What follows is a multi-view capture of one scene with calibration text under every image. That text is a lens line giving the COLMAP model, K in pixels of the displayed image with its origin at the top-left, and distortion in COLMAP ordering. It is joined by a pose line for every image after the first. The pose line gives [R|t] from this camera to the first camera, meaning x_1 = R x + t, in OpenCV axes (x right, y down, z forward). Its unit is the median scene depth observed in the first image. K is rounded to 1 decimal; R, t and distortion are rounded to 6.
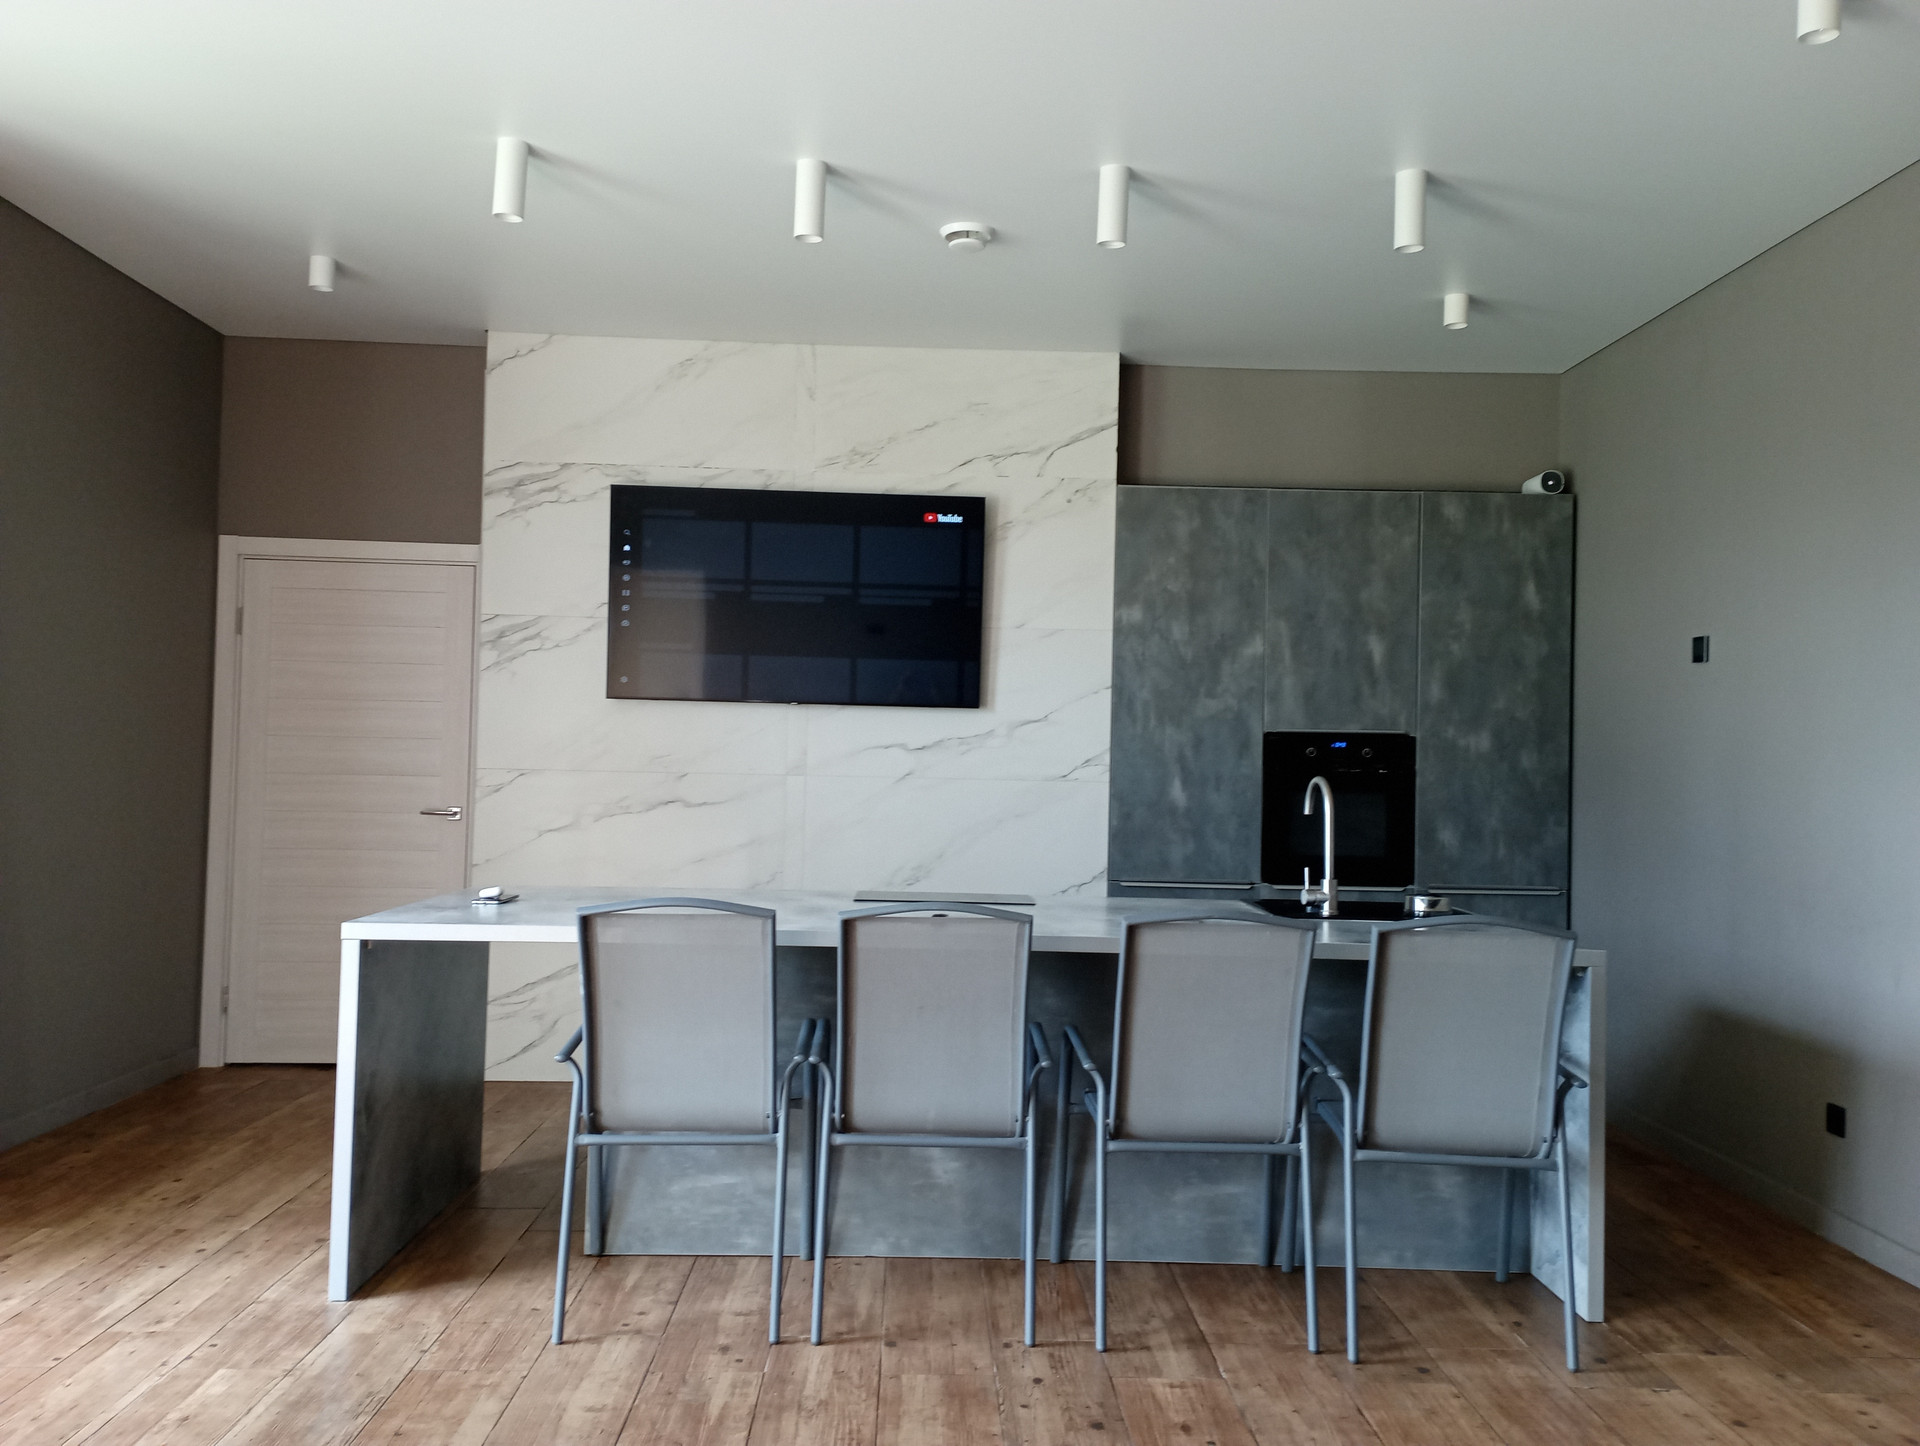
lens RADIAL K [[1578.5, 0, 957.5], [0, 1578.5, 726.1], [0, 0, 1]] dist [0.105846, -0.134014]
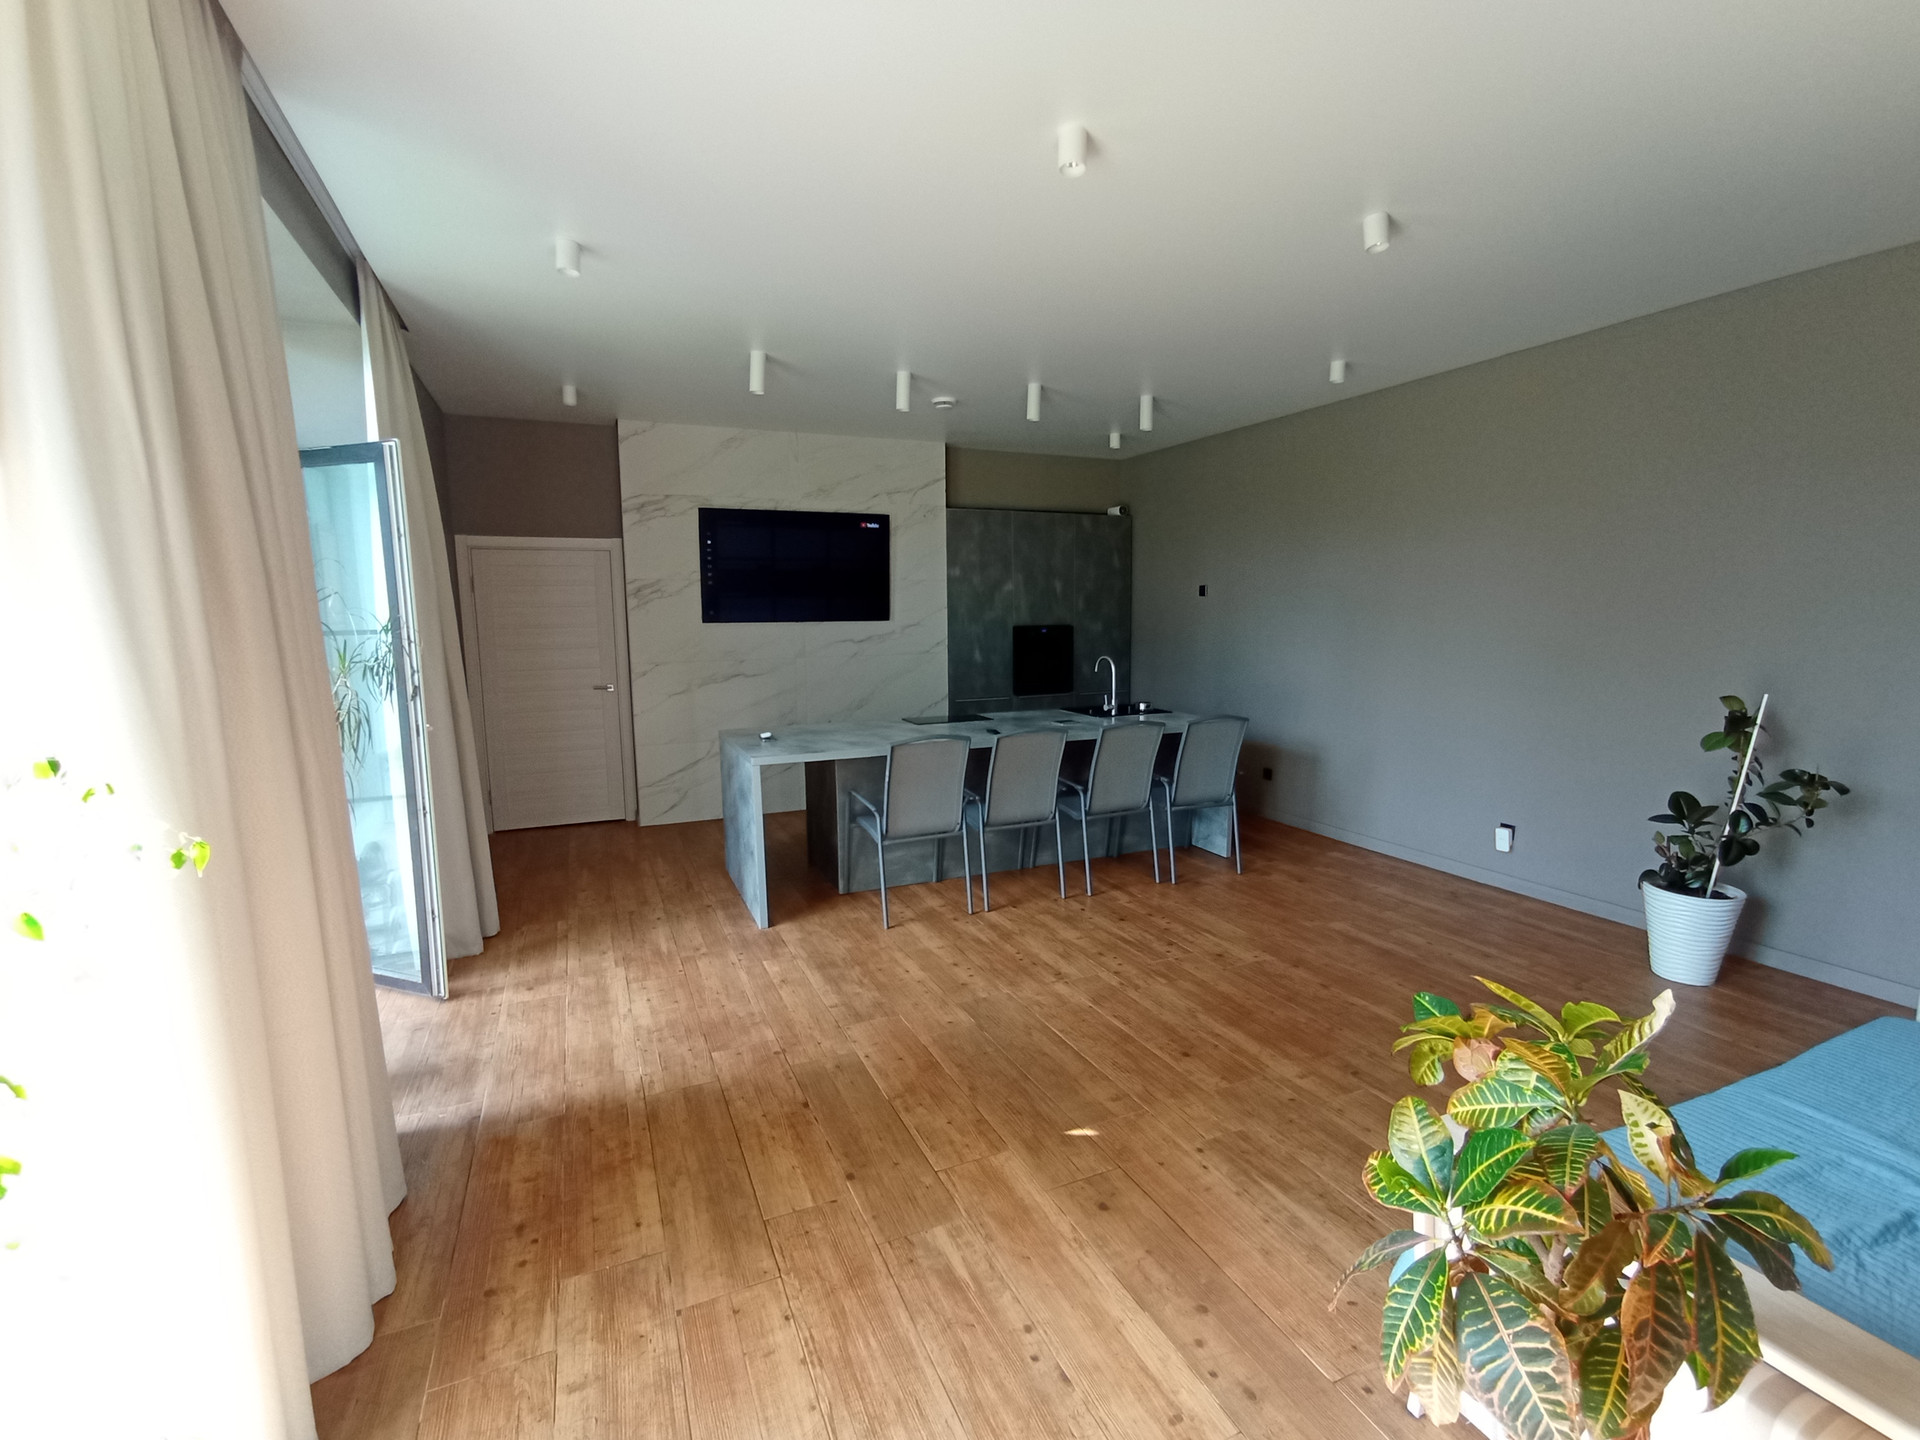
lens RADIAL K [[870.8, 0, 957.0], [0, 870.8, 723.8], [0, 0, 1]] dist [-0.028919, 0.023777]
pose [[0.925330, -0.082156, 0.370154, -0.329880], [0.022395, 0.986381, 0.162944, -0.059953], [-0.378500, -0.142488, 0.914568, -0.079102]]
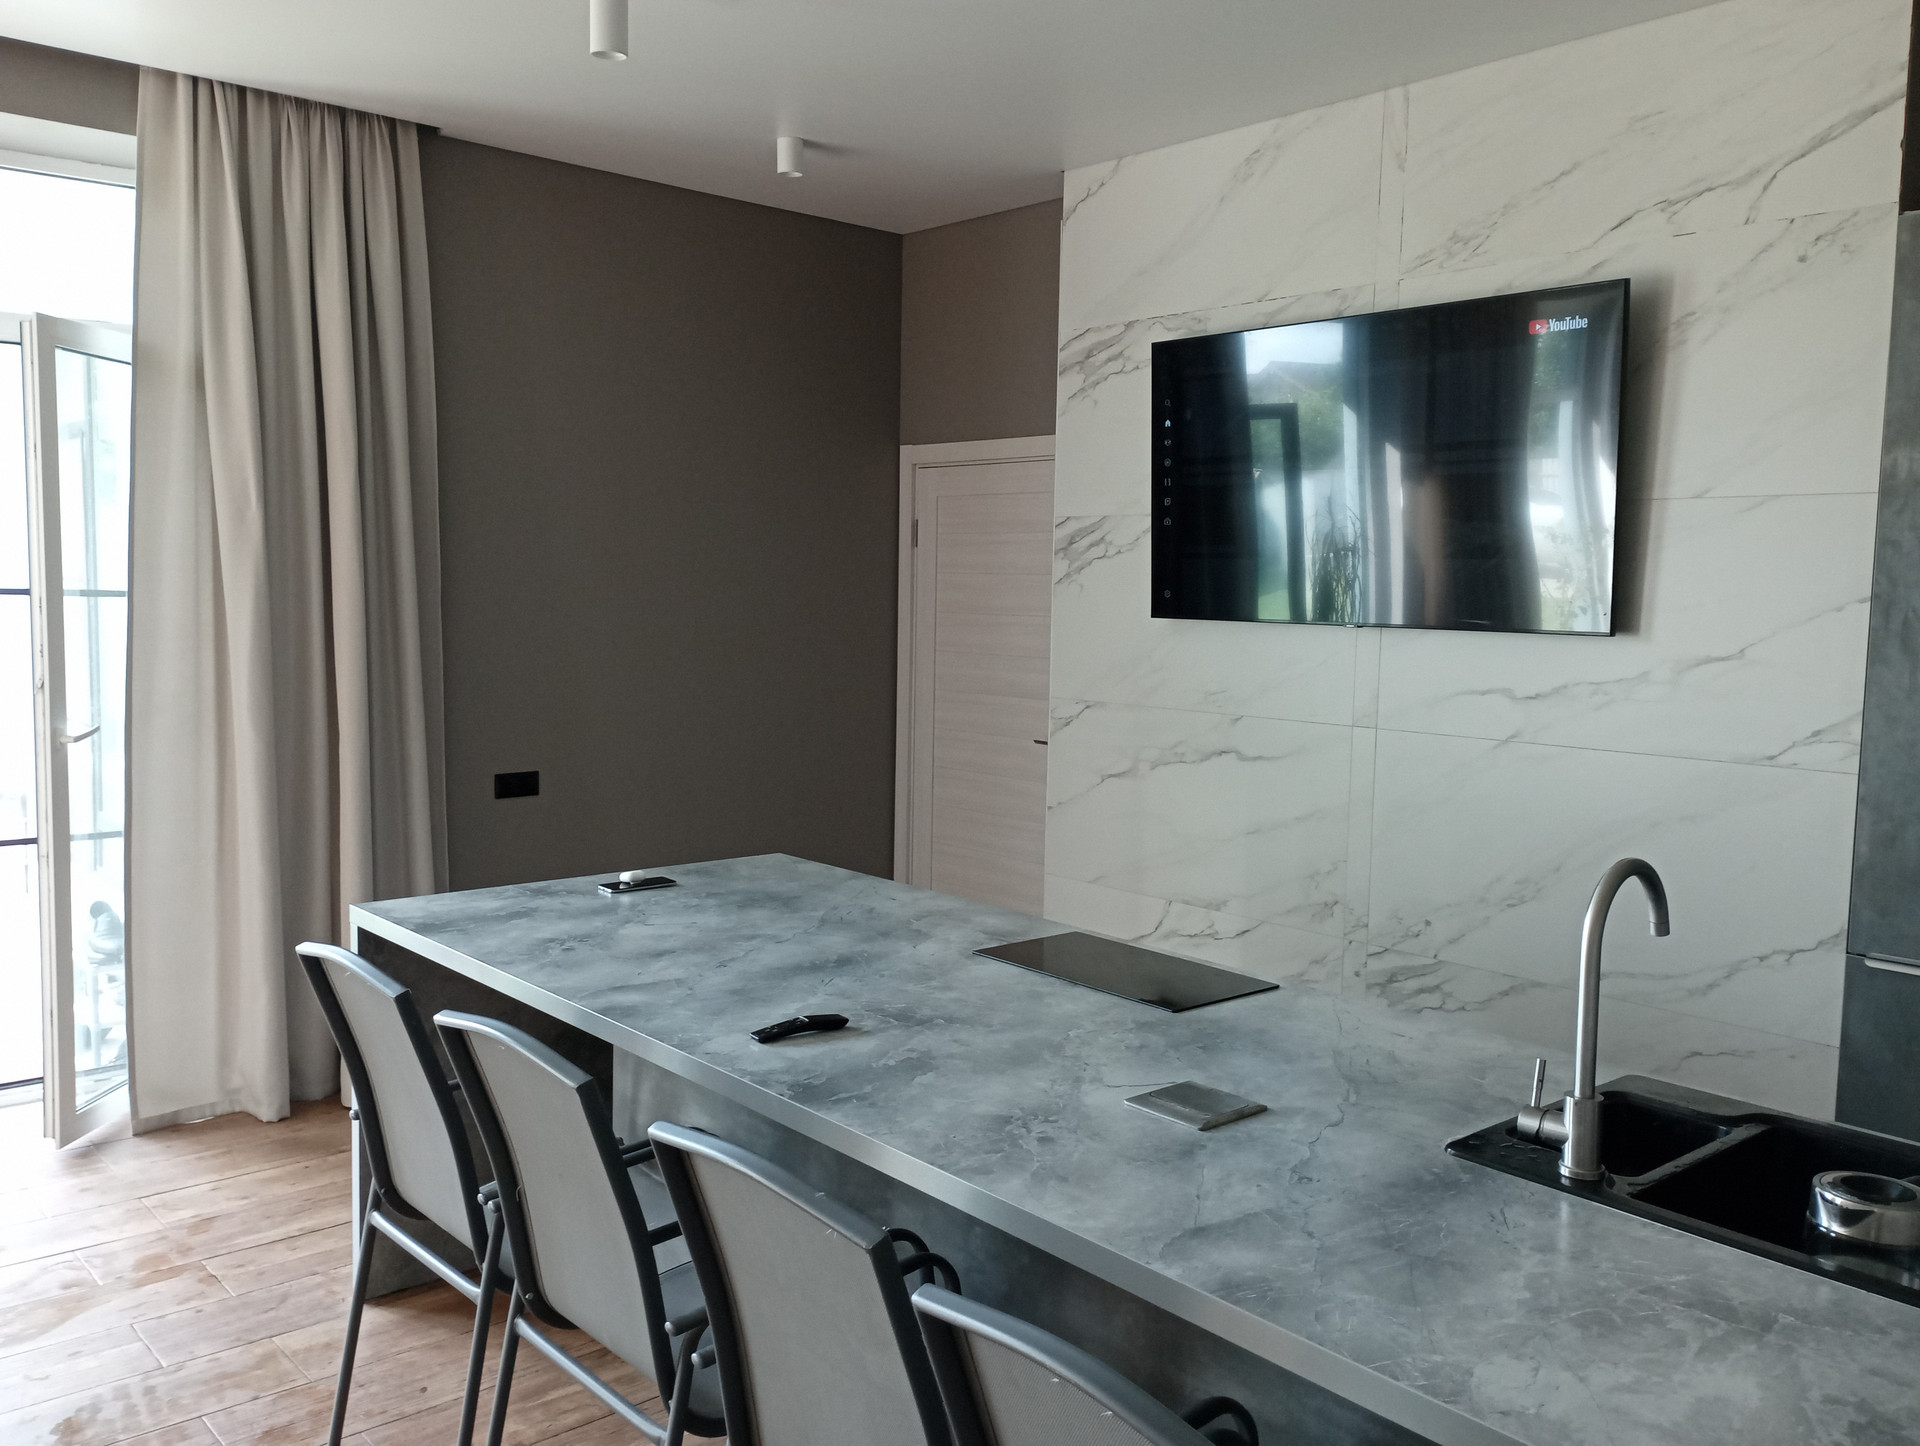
lens RADIAL K [[1578.5, 0, 957.5], [0, 1578.5, 726.1], [0, 0, 1]] dist [0.105846, -0.134014]
pose [[0.637038, 0.059747, -0.768514, 0.326315], [0.013771, 0.995950, 0.088844, -0.034815], [0.770710, -0.067180, 0.633635, 0.413357]]
